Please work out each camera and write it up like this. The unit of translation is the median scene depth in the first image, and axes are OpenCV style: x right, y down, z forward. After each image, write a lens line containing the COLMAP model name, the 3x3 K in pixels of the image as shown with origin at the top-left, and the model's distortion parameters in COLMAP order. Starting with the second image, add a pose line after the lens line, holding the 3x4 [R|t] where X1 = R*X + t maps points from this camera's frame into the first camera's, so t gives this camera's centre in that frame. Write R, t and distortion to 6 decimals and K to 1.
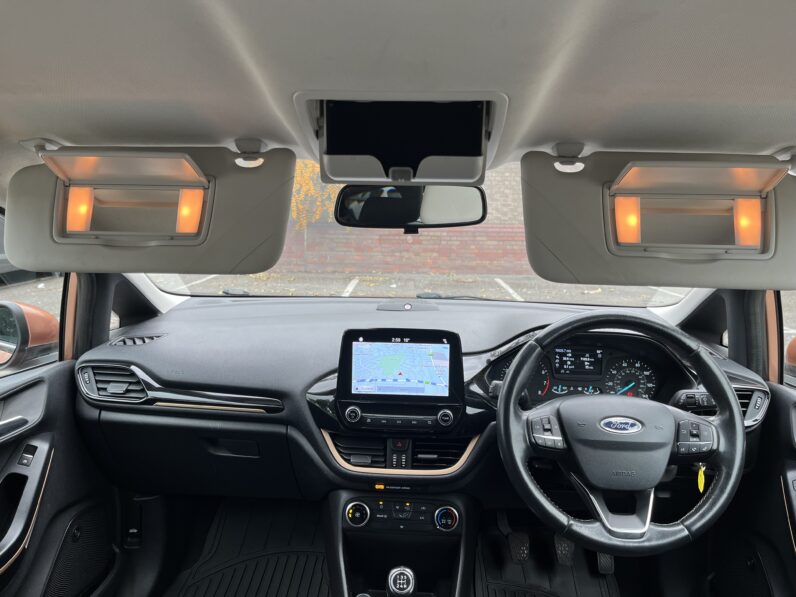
lens RADIAL K [[633.9, 0, 389.4], [0, 633.9, 297.8], [0, 0, 1]] dist [0.029147, -0.053278]
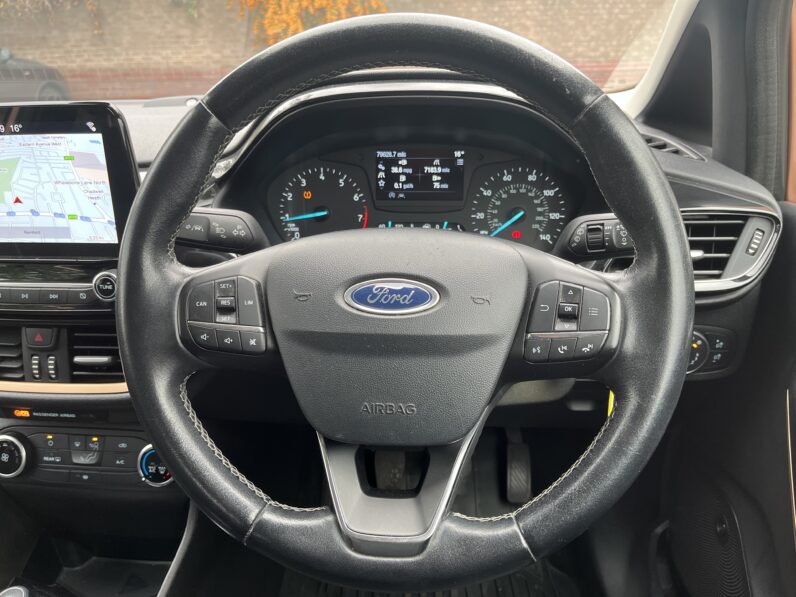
lens RADIAL K [[633.9, 0, 396.4], [0, 633.9, 306.1], [0, 0, 1]] dist [0.029147, -0.053278]
pose [[0.998653, -0.018514, -0.048466, 0.333578], [0.028763, 0.975029, 0.220208, 0.099592], [0.043179, -0.221306, 0.974248, 0.511478]]
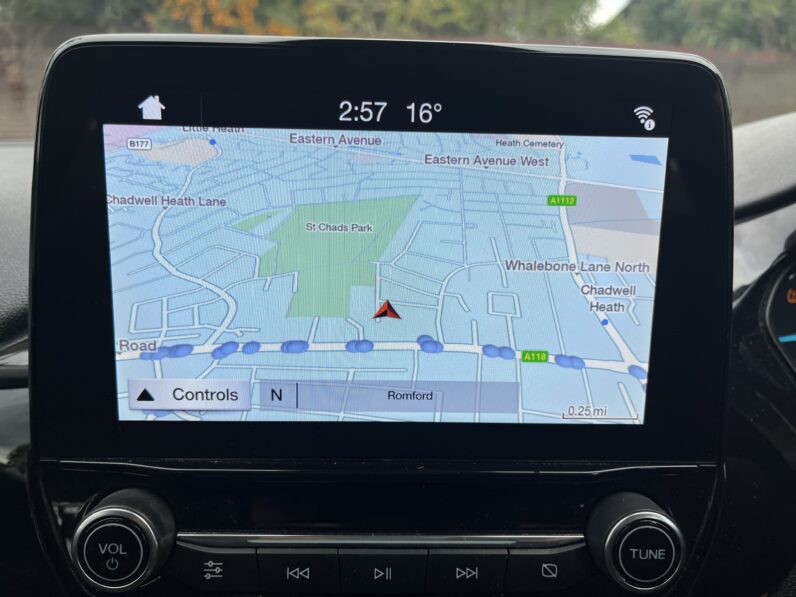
lens RADIAL K [[633.9, 0, 400.0], [0, 633.9, 296.5], [0, 0, 1]] dist [0.029147, -0.053278]
pose [[0.995304, -0.013192, 0.095893, 0.003567], [0.002843, 0.994226, 0.107269, 0.096737], [-0.096754, -0.106492, 0.989595, 0.821402]]
